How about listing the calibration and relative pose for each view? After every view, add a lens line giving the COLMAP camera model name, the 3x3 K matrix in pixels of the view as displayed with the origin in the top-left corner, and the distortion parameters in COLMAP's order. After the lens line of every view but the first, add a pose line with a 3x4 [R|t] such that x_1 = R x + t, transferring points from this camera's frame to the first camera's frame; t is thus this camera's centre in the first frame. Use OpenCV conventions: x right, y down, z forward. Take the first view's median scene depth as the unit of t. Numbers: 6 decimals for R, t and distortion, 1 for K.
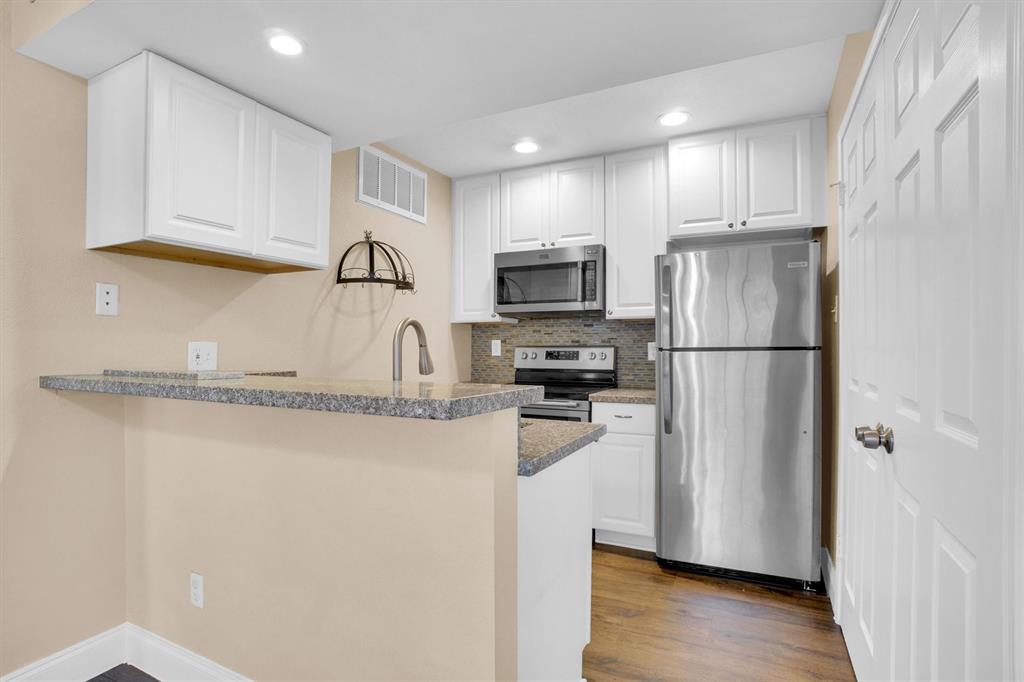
lens RADIAL K [[516.1, 0, 514.7], [0, 516.1, 356.6], [0, 0, 1]] dist [-0.053032, 0.001098]
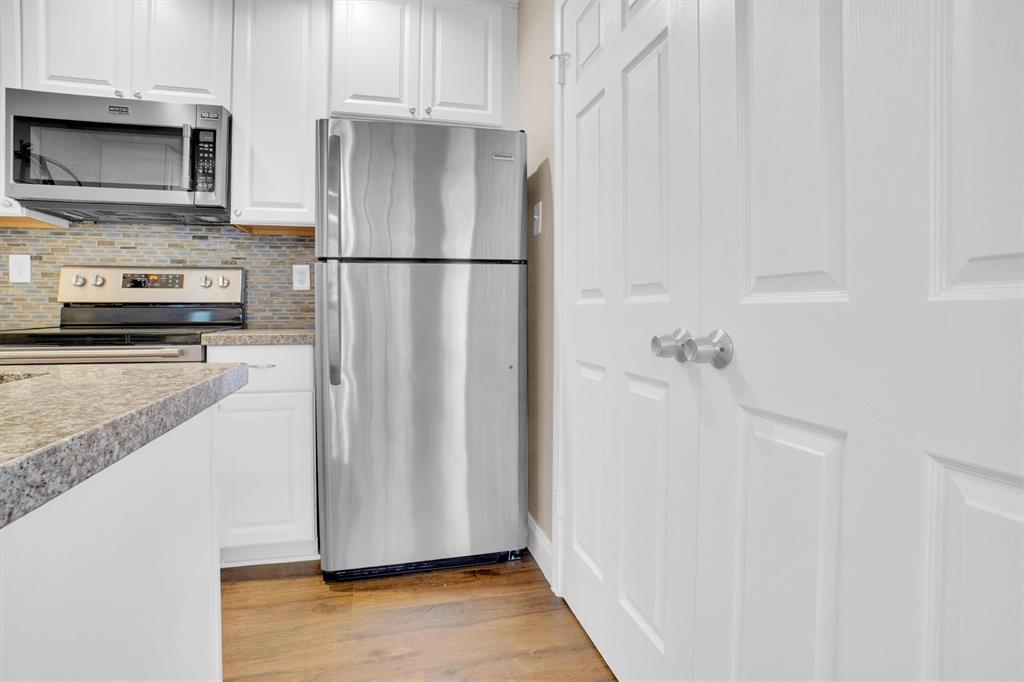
lens RADIAL K [[516.0, 0, 513.4], [0, 516.0, 310.2], [0, 0, 1]] dist [-0.076549, 0.031673]
pose [[0.762209, 0.002181, 0.647328, 0.035241], [0.008383, 0.999877, -0.013240, 0.051155], [-0.647277, 0.015518, 0.762097, 0.275594]]
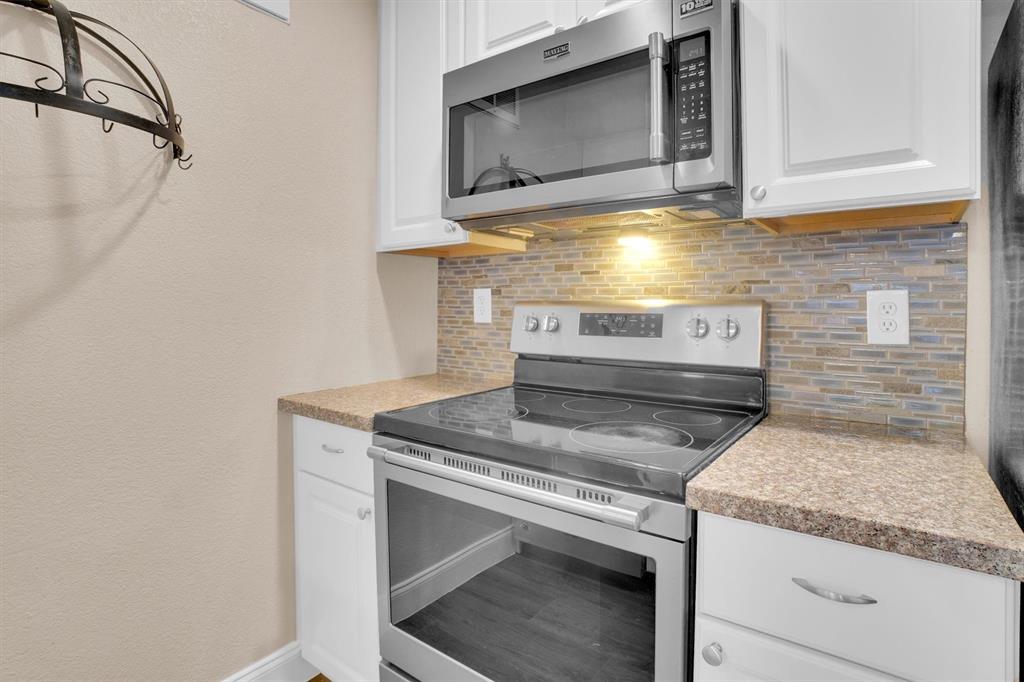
lens RADIAL K [[531.7, 0, 499.6], [0, 531.7, 303.3], [0, 0, 1]] dist [-0.061658, 0.000048]
pose [[0.978952, 0.000801, -0.204091, 0.095953], [-0.005201, 0.999766, -0.021021, -0.011521], [0.204026, 0.021640, 0.978726, 0.657933]]
